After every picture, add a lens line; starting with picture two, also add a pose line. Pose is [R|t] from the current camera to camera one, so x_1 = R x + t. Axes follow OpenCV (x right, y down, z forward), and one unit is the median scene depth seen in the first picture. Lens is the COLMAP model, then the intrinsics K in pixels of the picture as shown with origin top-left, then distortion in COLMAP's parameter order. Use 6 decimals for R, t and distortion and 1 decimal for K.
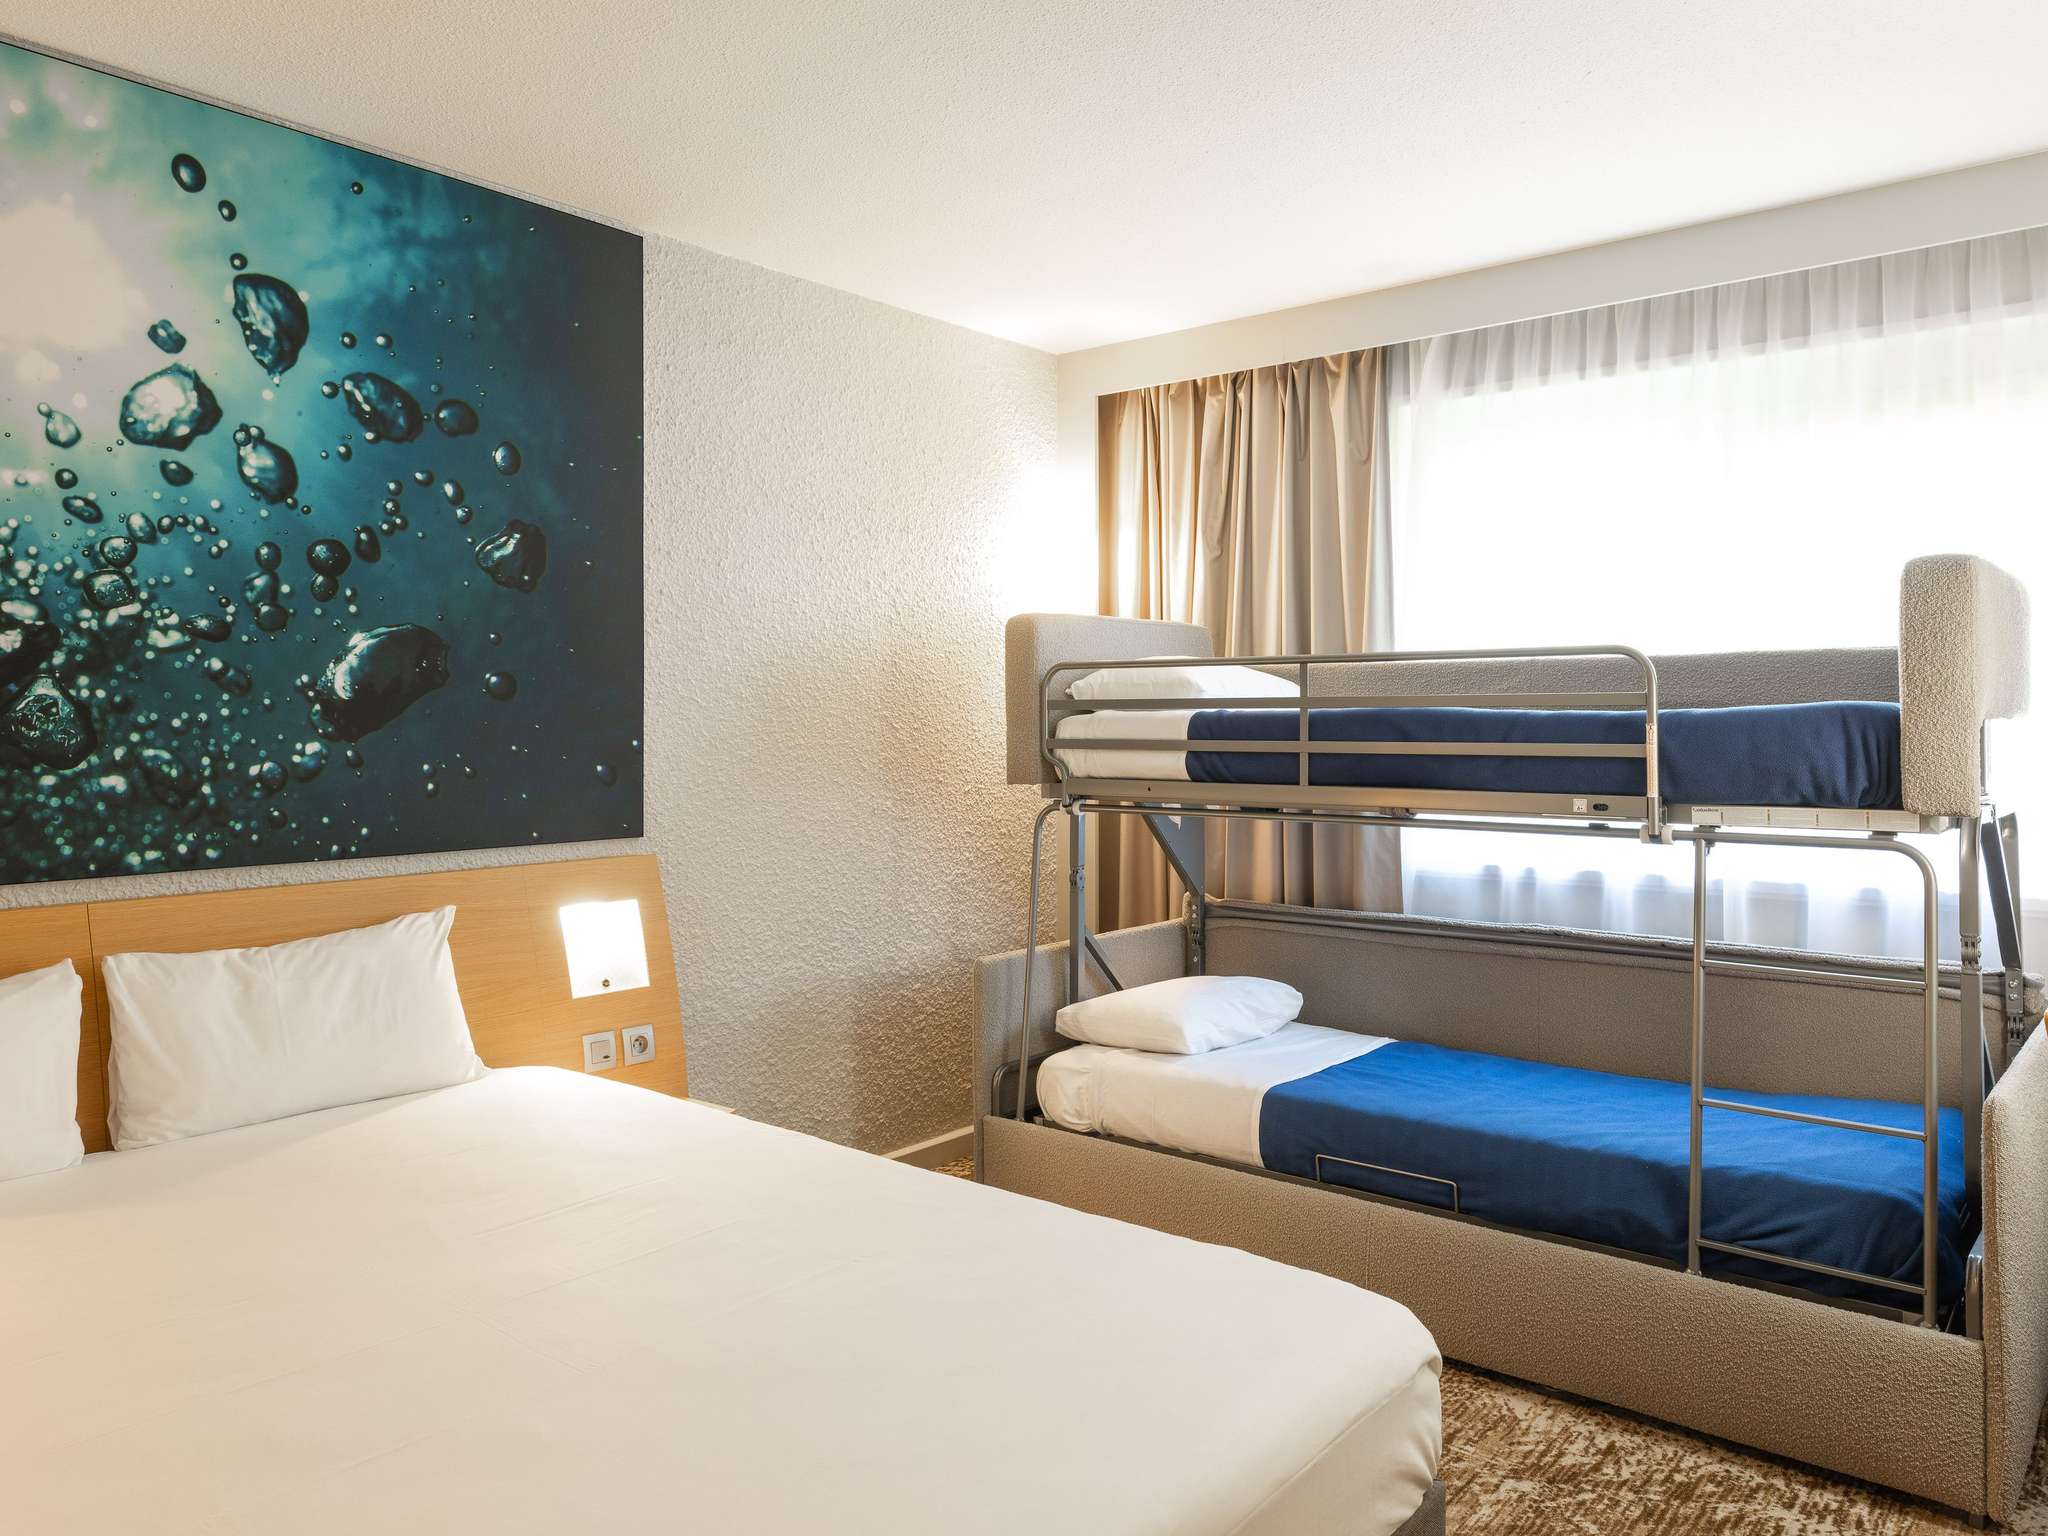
lens RADIAL K [[1459.9, 0, 1025.4], [0, 1459.9, 684.0], [0, 0, 1]] dist [-0.001948, 0.001552]
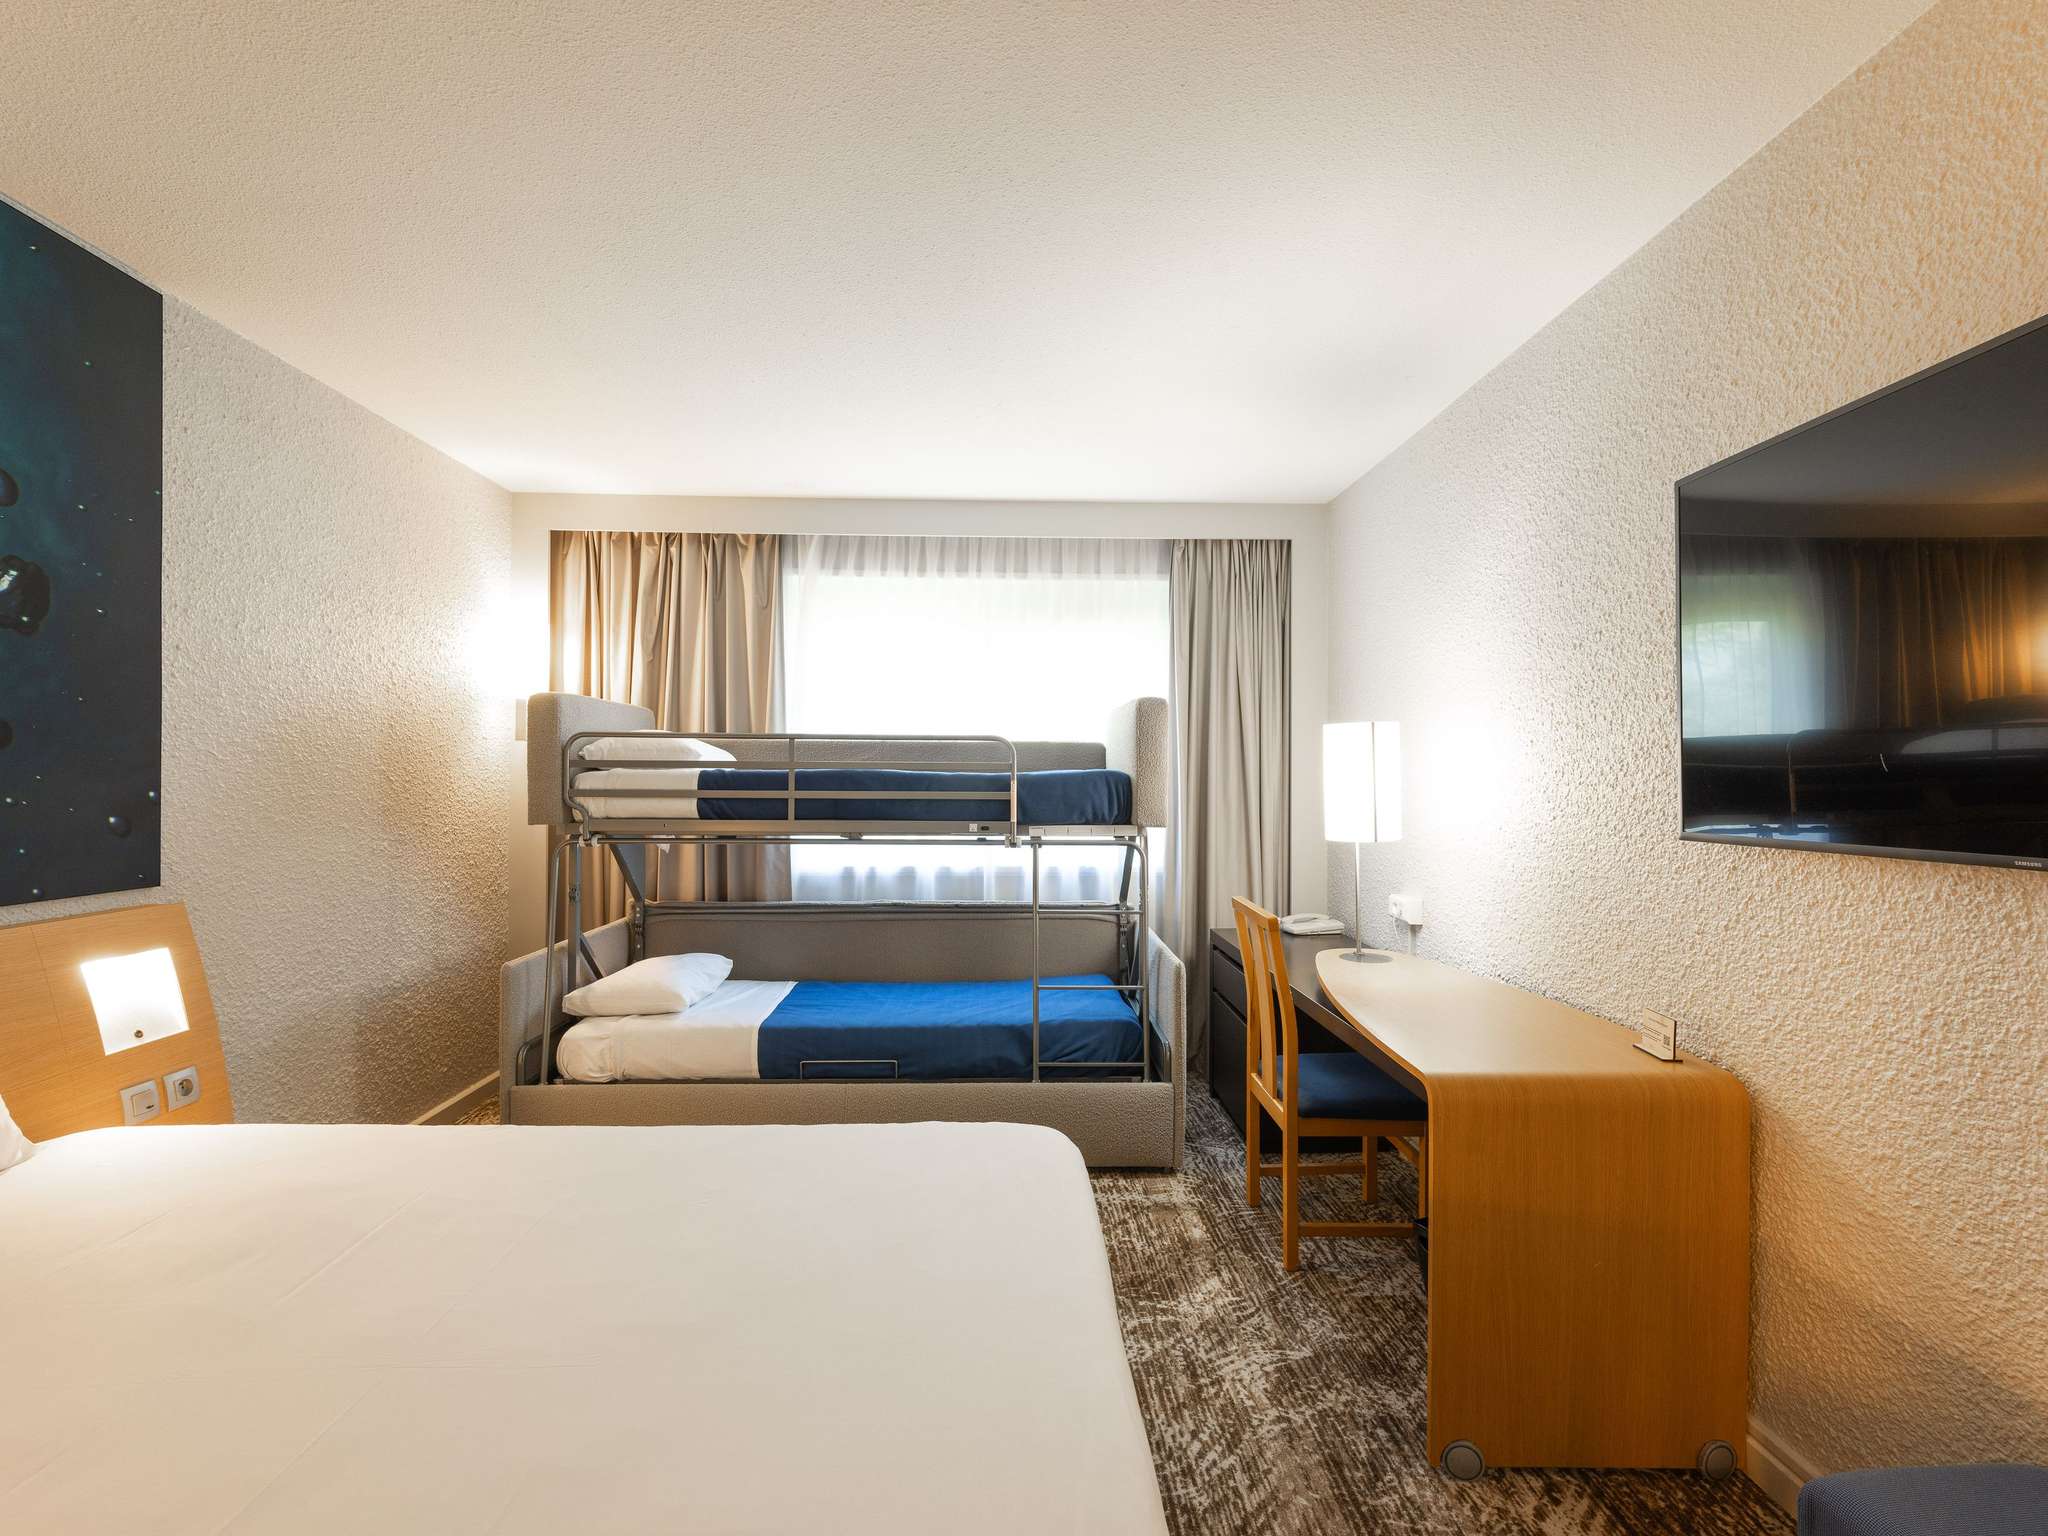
lens RADIAL K [[898.5, 0, 1072.7], [0, 898.5, 768.8], [0, 0, 1]] dist [-0.000888, 0.000094]
pose [[0.746824, 0.013729, 0.664880, -0.241869], [-0.024013, 0.999692, 0.006331, 0.004169], [-0.664588, -0.020694, 0.746923, 0.129803]]
